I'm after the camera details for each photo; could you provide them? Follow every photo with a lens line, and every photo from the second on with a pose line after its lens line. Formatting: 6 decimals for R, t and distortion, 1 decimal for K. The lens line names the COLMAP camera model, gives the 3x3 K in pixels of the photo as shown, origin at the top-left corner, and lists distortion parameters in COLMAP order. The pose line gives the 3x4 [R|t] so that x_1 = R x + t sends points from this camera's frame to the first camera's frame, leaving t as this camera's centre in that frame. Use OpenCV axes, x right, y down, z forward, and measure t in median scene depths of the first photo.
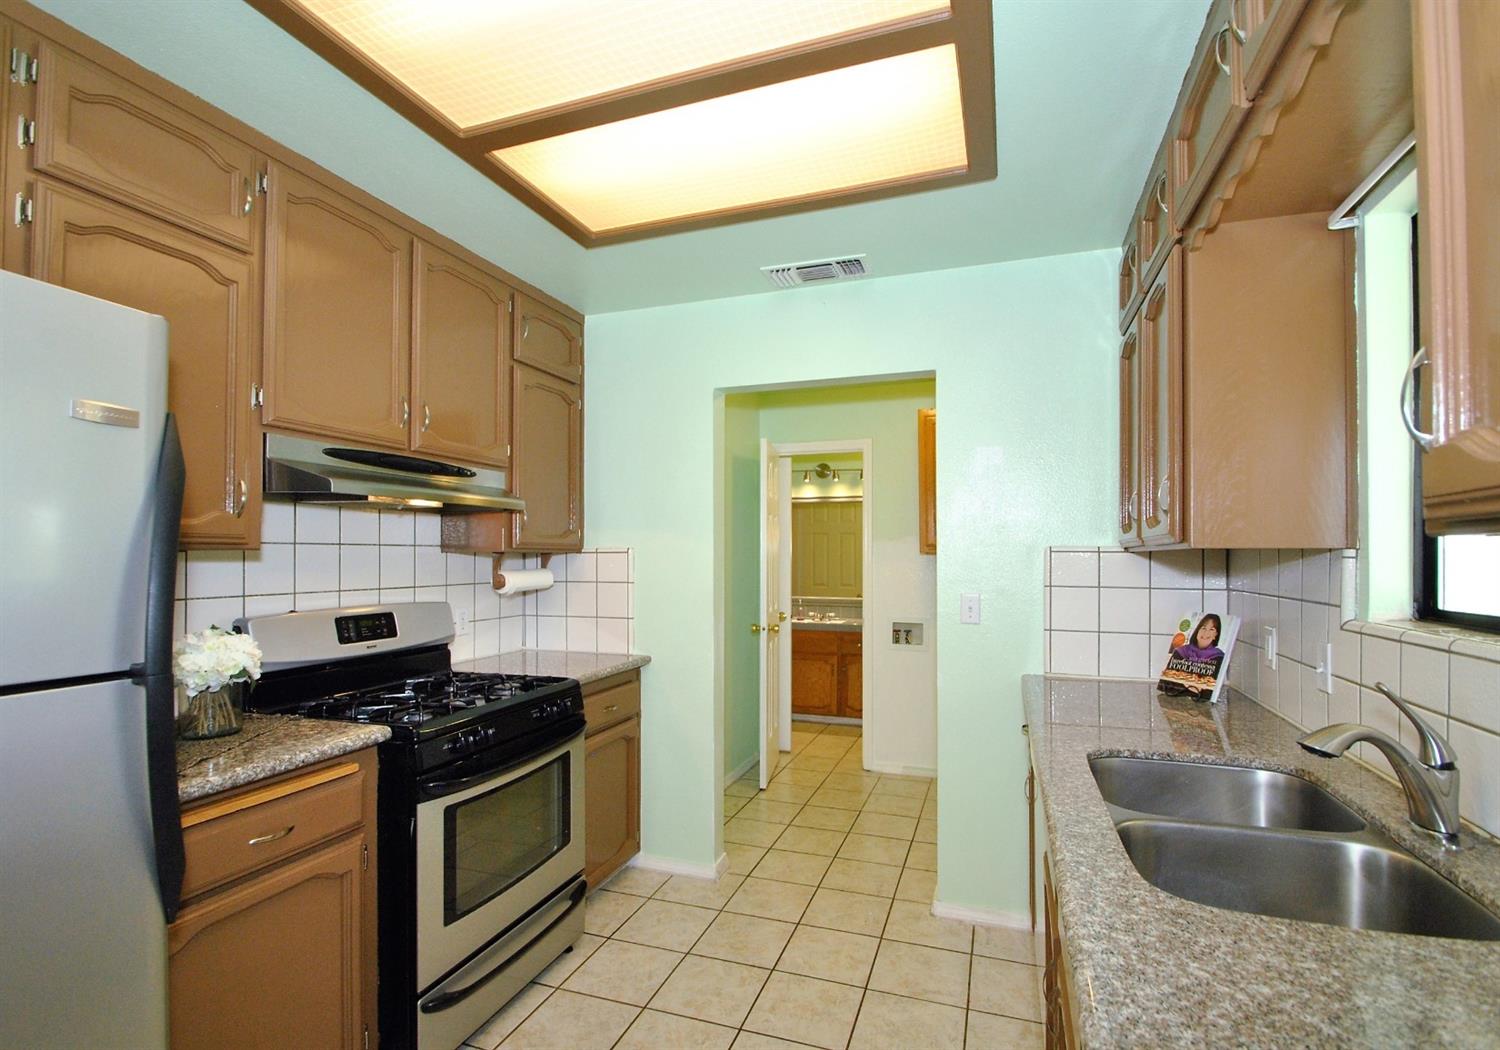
lens RADIAL K [[703.1, 0, 794.7], [0, 703.1, 547.7], [0, 0, 1]] dist [-0.000321, -0.000189]
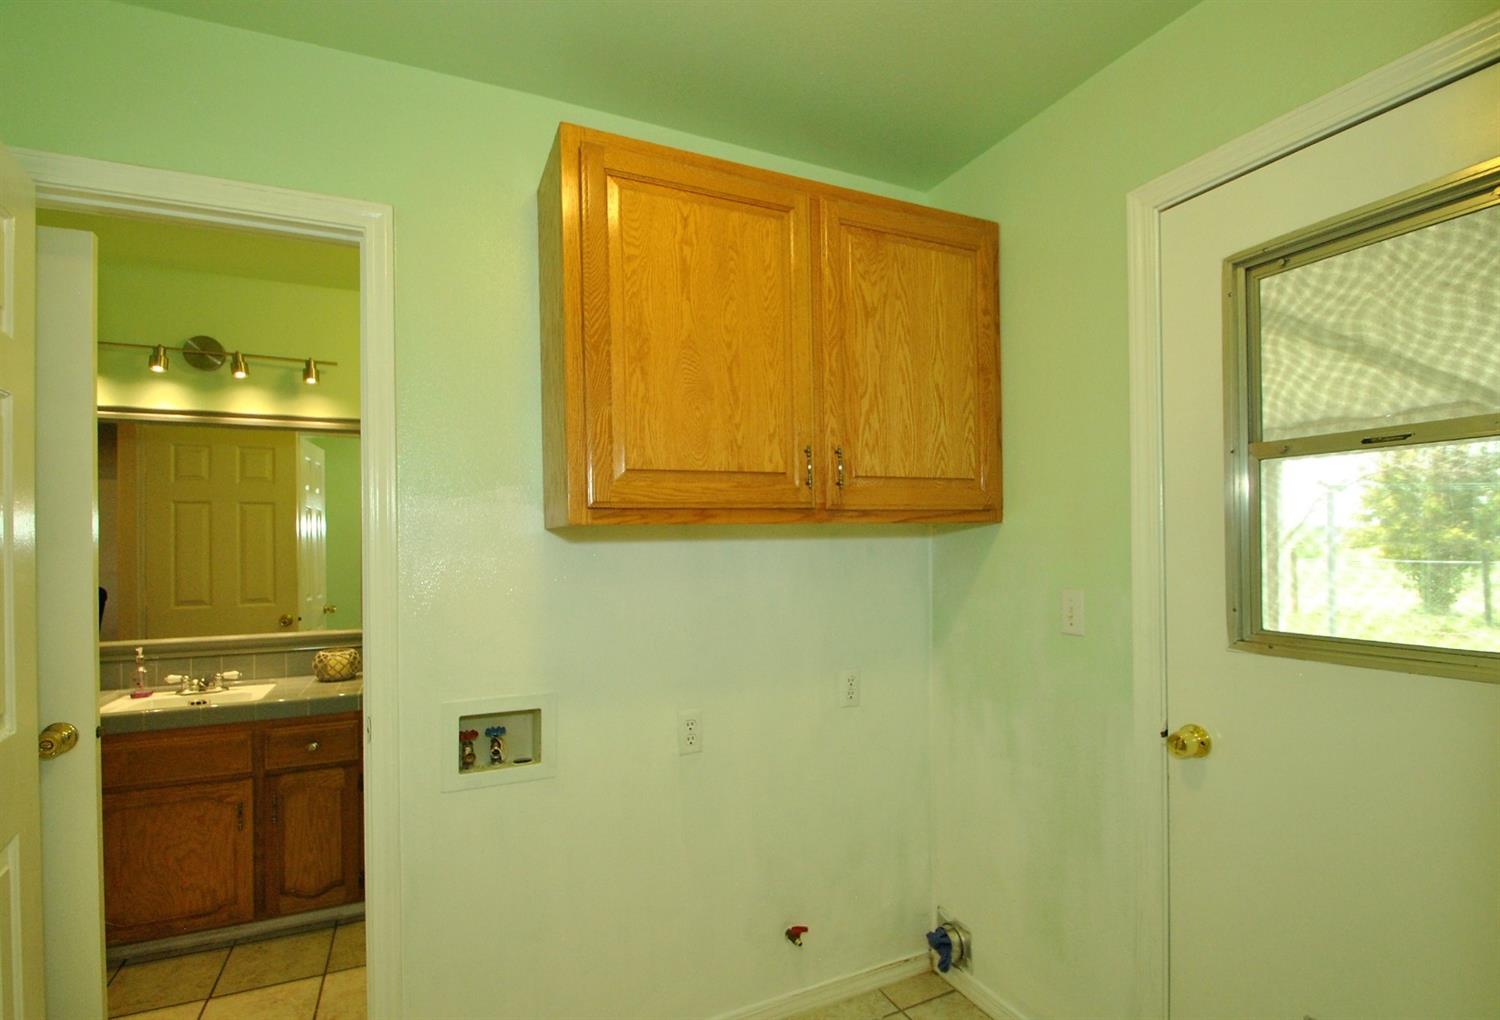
lens RADIAL K [[729.2, 0, 743.0], [0, 729.2, 543.0], [0, 0, 1]] dist [-0.002007, -0.000242]
pose [[0.767963, -0.007038, 0.640456, 0.007166], [0.003049, 0.999968, 0.007333, 0.009595], [-0.640487, -0.003678, 0.767960, 0.470431]]
